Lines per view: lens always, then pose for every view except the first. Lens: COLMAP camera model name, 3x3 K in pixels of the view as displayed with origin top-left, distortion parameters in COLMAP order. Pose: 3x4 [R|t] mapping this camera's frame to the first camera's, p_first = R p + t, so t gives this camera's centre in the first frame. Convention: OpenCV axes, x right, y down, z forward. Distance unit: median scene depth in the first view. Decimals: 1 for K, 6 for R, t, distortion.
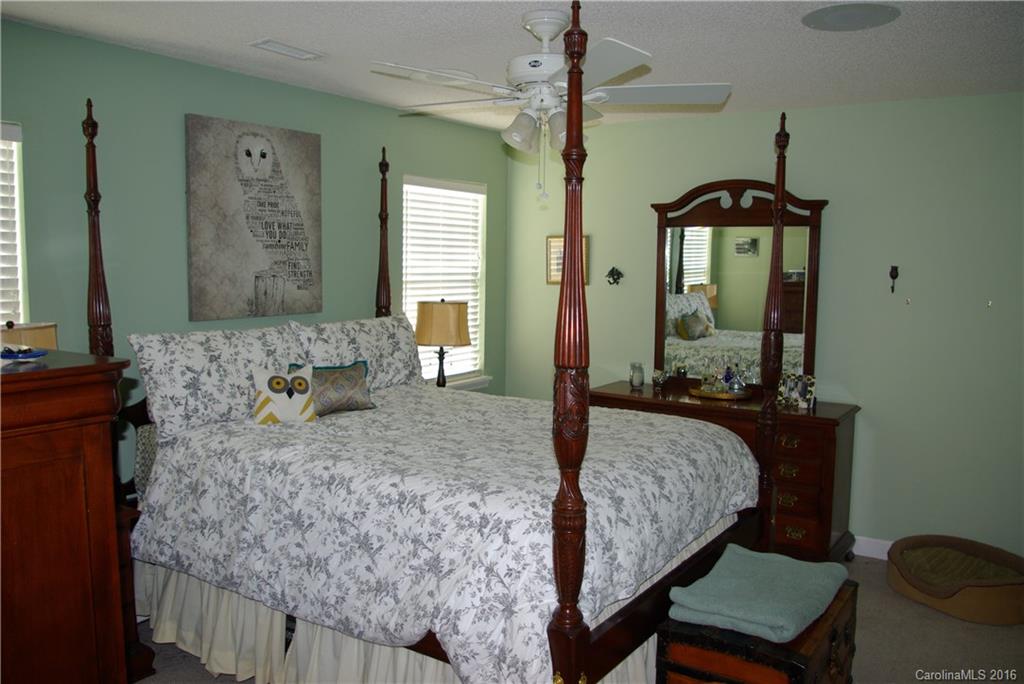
lens RADIAL K [[807.4, 0, 512.6], [0, 807.4, 342.8], [0, 0, 1]] dist [-0.085514, 0.035333]
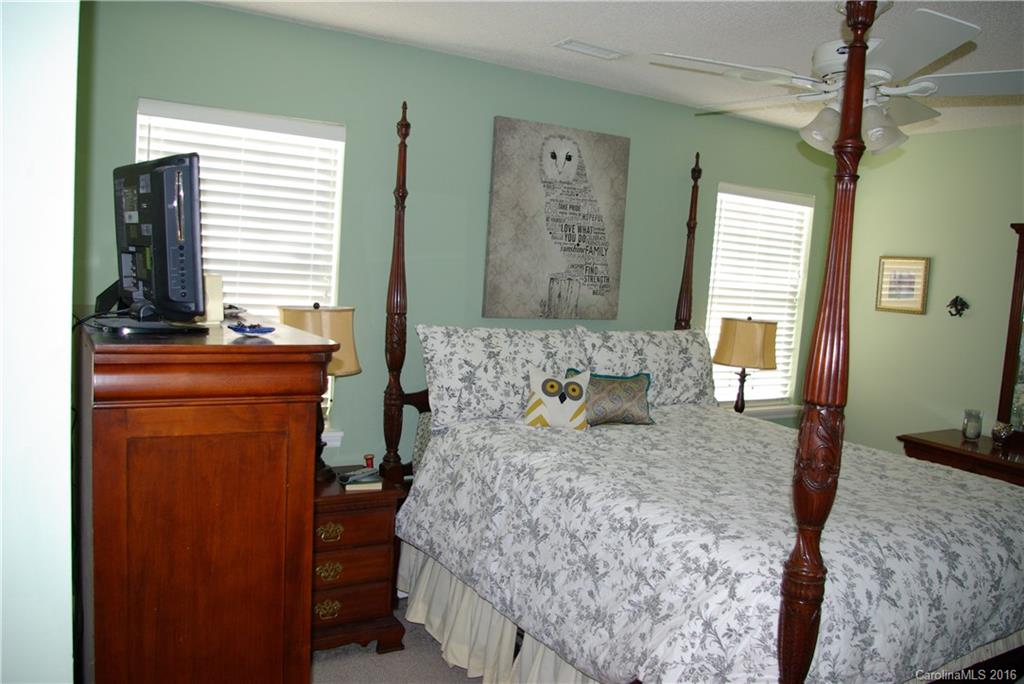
lens RADIAL K [[807.4, 0, 512.1], [0, 807.4, 343.5], [0, 0, 1]] dist [-0.085514, 0.035333]
pose [[0.909175, 0.091681, -0.406197, 0.069743], [-0.098104, 0.995163, 0.005031, -0.002755], [0.404694, 0.035276, 0.913772, 0.079518]]
